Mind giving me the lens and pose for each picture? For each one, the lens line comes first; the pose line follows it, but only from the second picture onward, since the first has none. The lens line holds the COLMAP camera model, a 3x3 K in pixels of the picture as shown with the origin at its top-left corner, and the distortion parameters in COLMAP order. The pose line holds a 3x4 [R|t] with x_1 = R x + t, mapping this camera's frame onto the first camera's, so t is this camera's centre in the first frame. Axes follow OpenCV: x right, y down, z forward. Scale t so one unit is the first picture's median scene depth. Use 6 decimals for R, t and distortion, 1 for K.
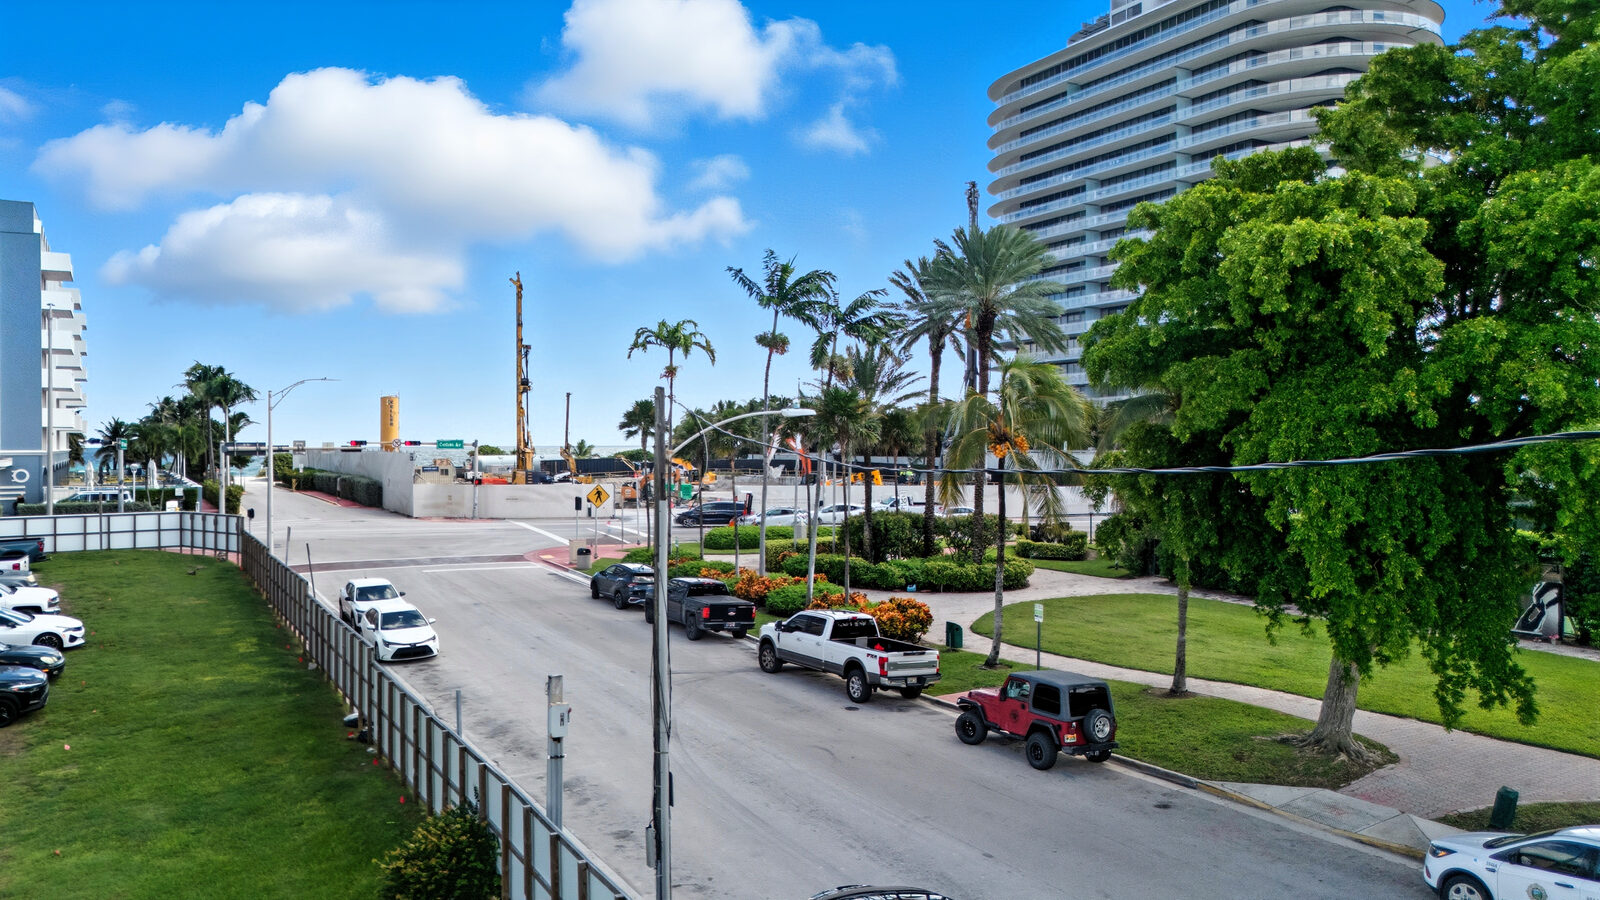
lens RADIAL K [[1164.5, 0, 798.2], [0, 1164.5, 448.1], [0, 0, 1]] dist [0.056059, -0.062289]
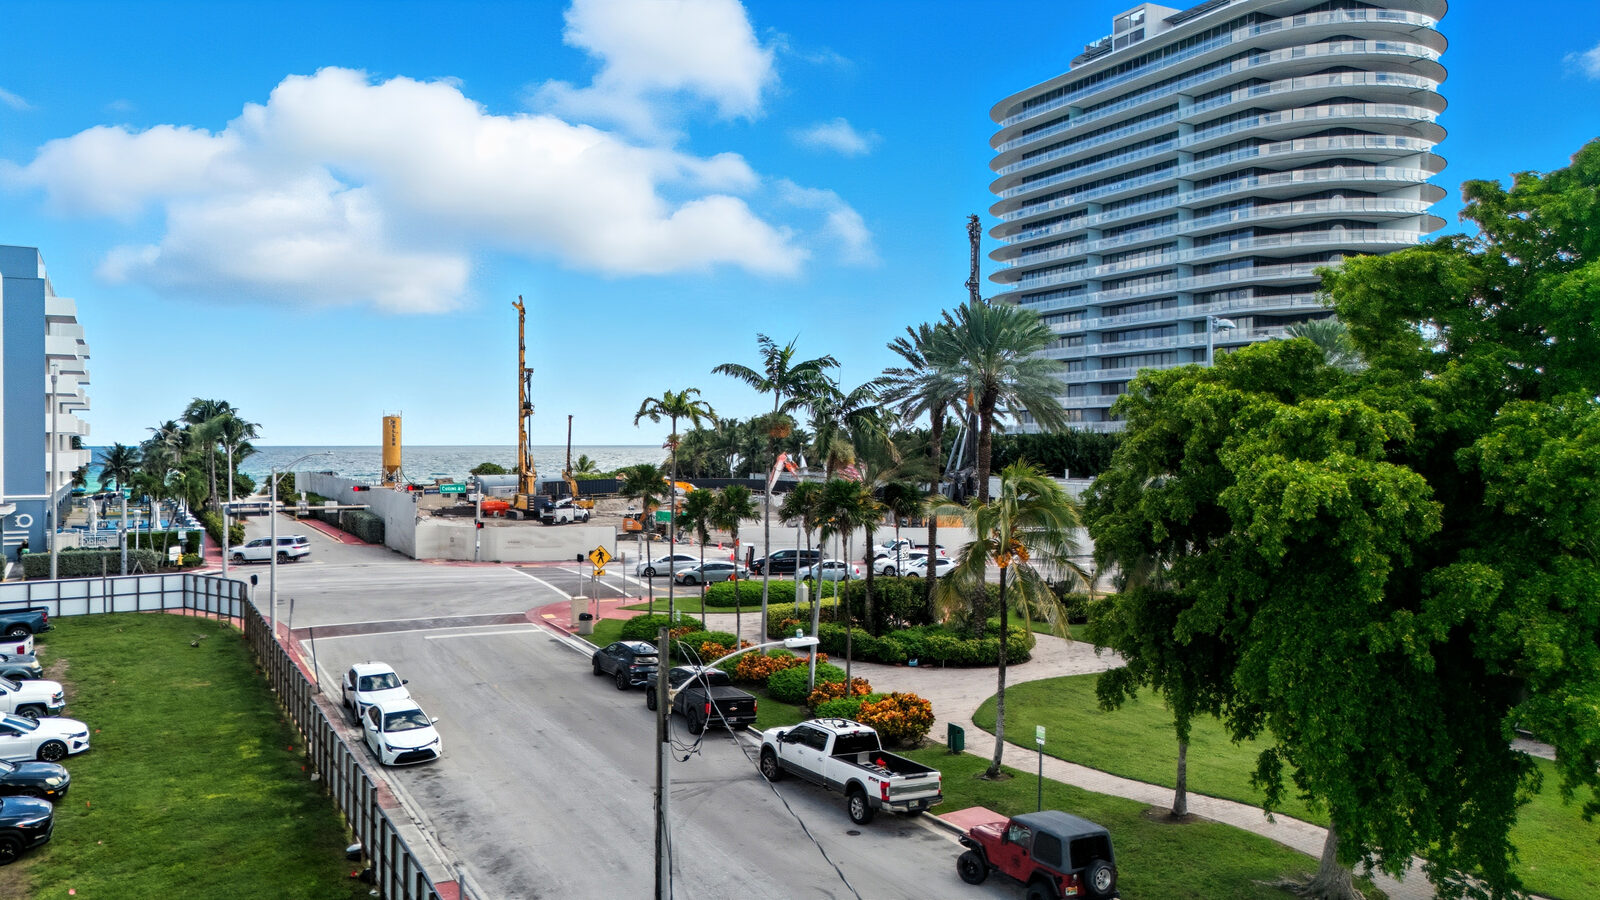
lens RADIAL K [[1165.8, 0, 799.1], [0, 1165.8, 446.1], [0, 0, 1]] dist [0.048258, -0.049810]
pose [[0.999995, 0.003011, -0.000756, -0.000679], [-0.003012, 0.999993, -0.002184, -0.079457], [0.000749, 0.002186, 0.999997, -0.003443]]
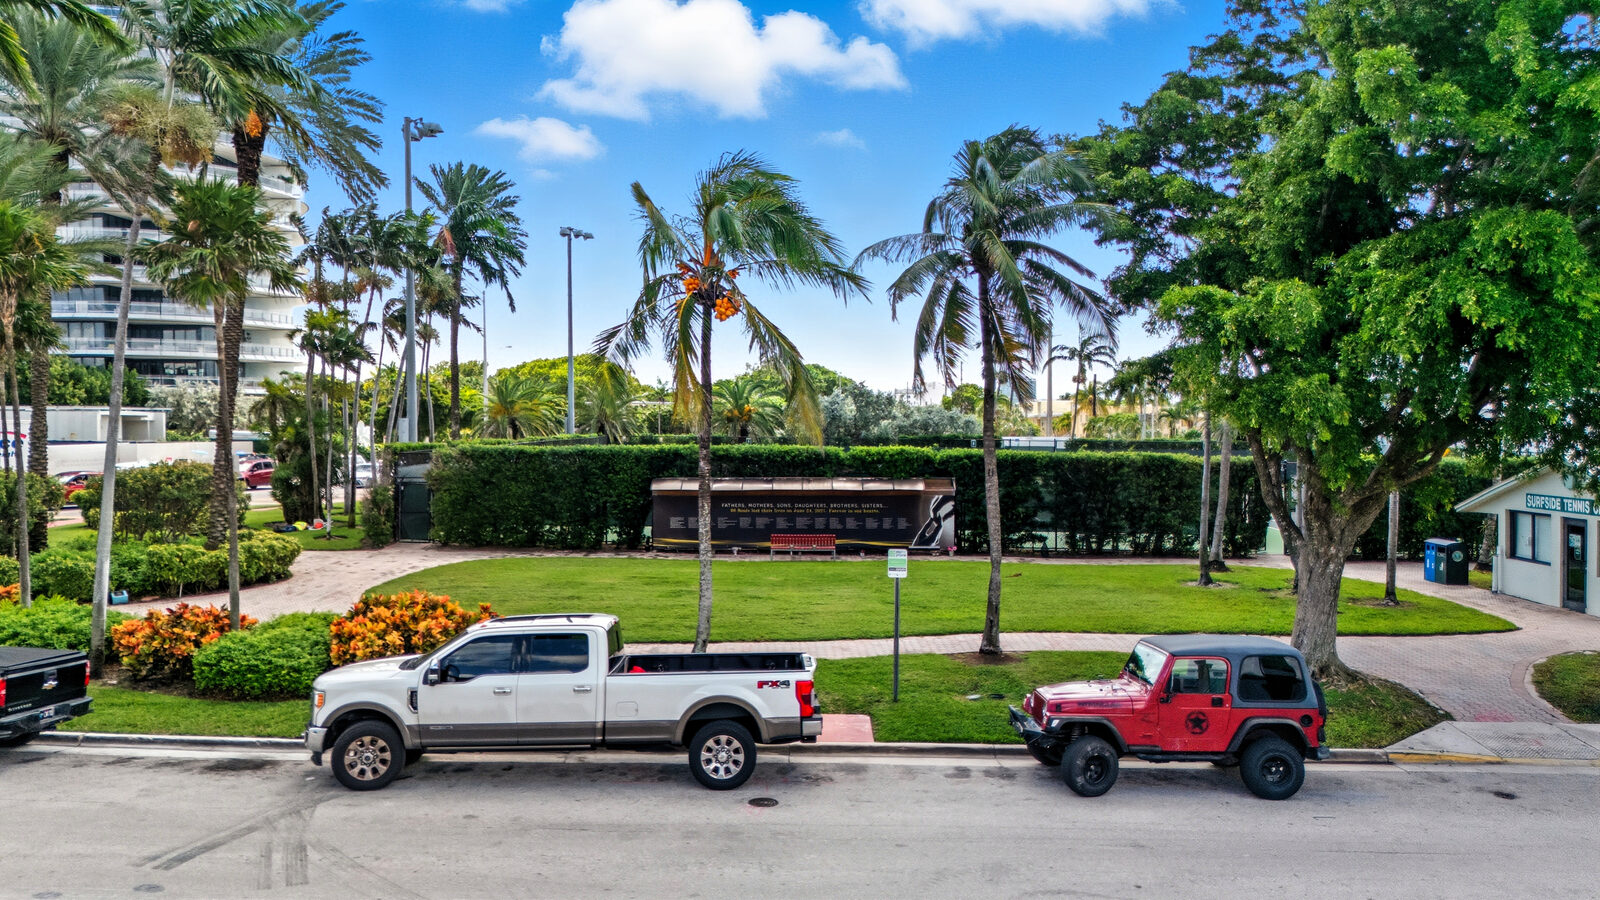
lens RADIAL K [[1160.9, 0, 795.1], [0, 1160.9, 440.8], [0, 0, 1]] dist [0.085492, -0.110129]
pose [[0.537384, -0.013735, 0.843226, -0.263470], [0.006619, 0.999905, 0.012070, 0.051565], [-0.843312, -0.000905, 0.537424, 0.546615]]
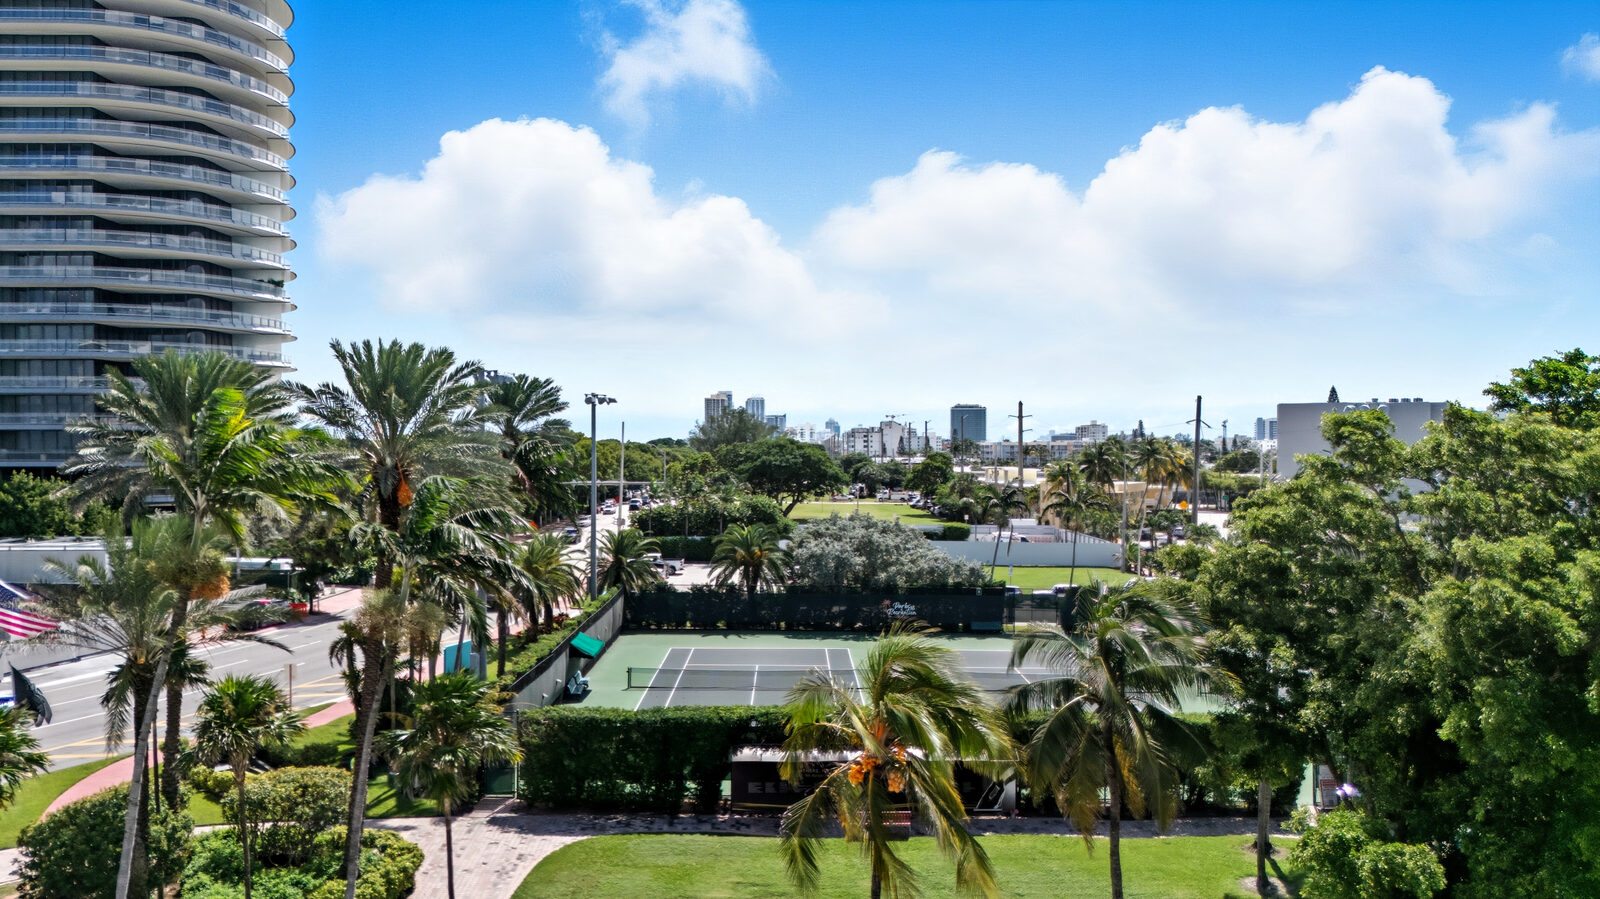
lens RADIAL K [[1167.0, 0, 802.7], [0, 1167.0, 440.0], [0, 0, 1]] dist [0.078736, -0.123695]
pose [[0.496924, 0.008633, 0.867751, -0.380732], [0.005280, 0.999902, -0.012972, -0.160109], [-0.867778, 0.011028, 0.496829, 0.594259]]
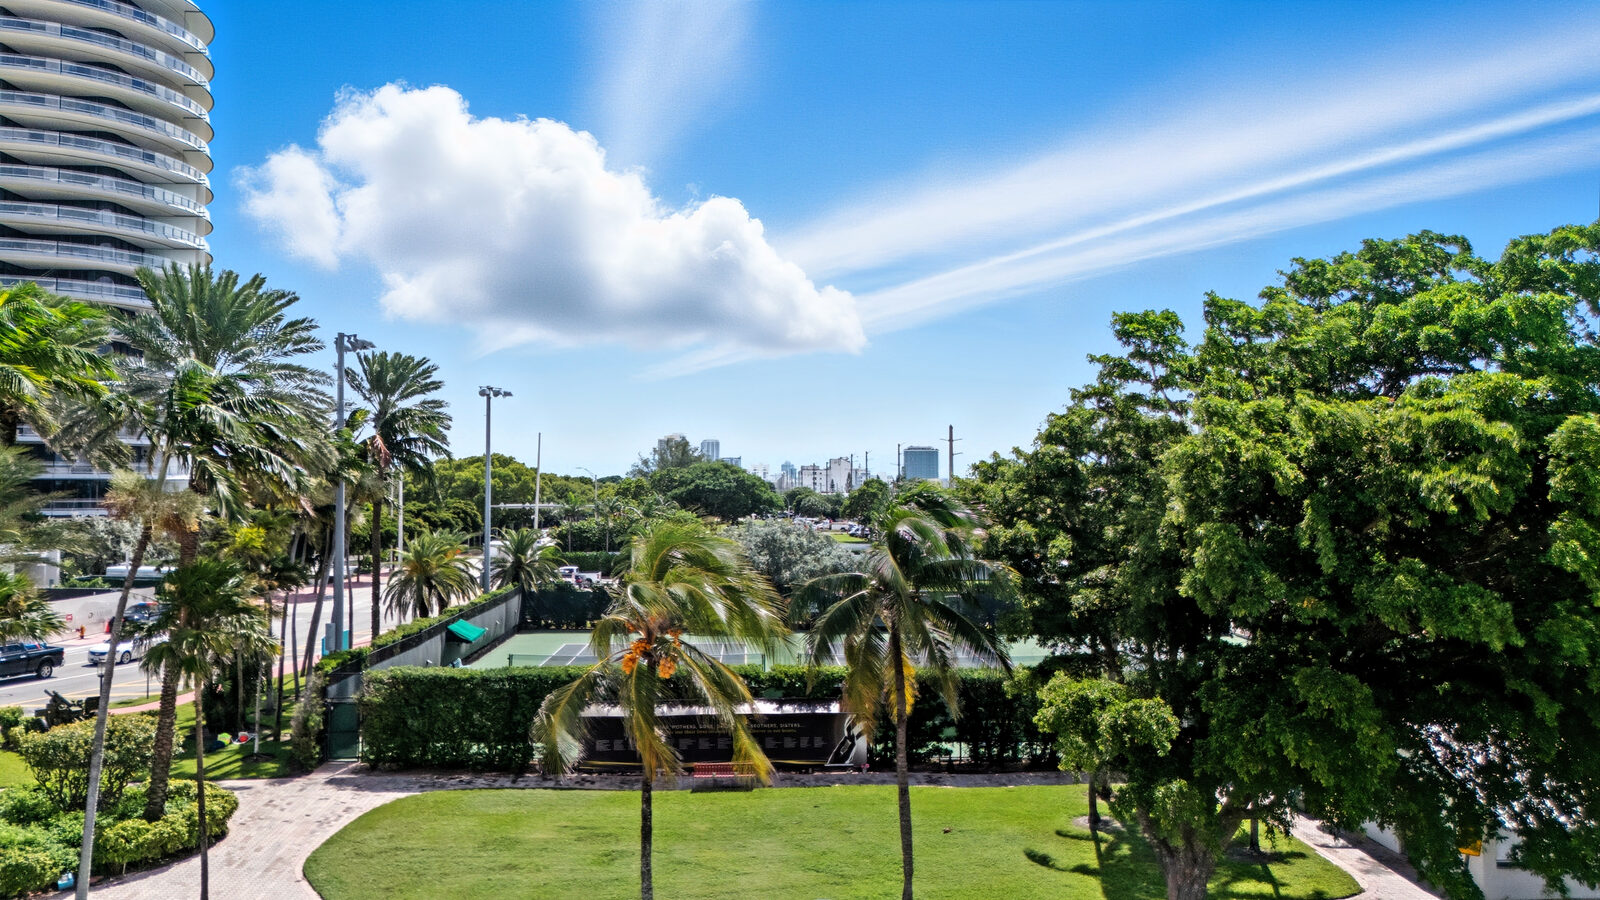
lens RADIAL K [[1165.8, 0, 799.1], [0, 1165.8, 446.1], [0, 0, 1]] dist [0.048258, -0.049810]
pose [[0.464704, 0.035278, 0.884763, -0.328752], [0.006235, 0.999051, -0.043110, -0.082352], [-0.885444, 0.025550, 0.464043, 0.521748]]
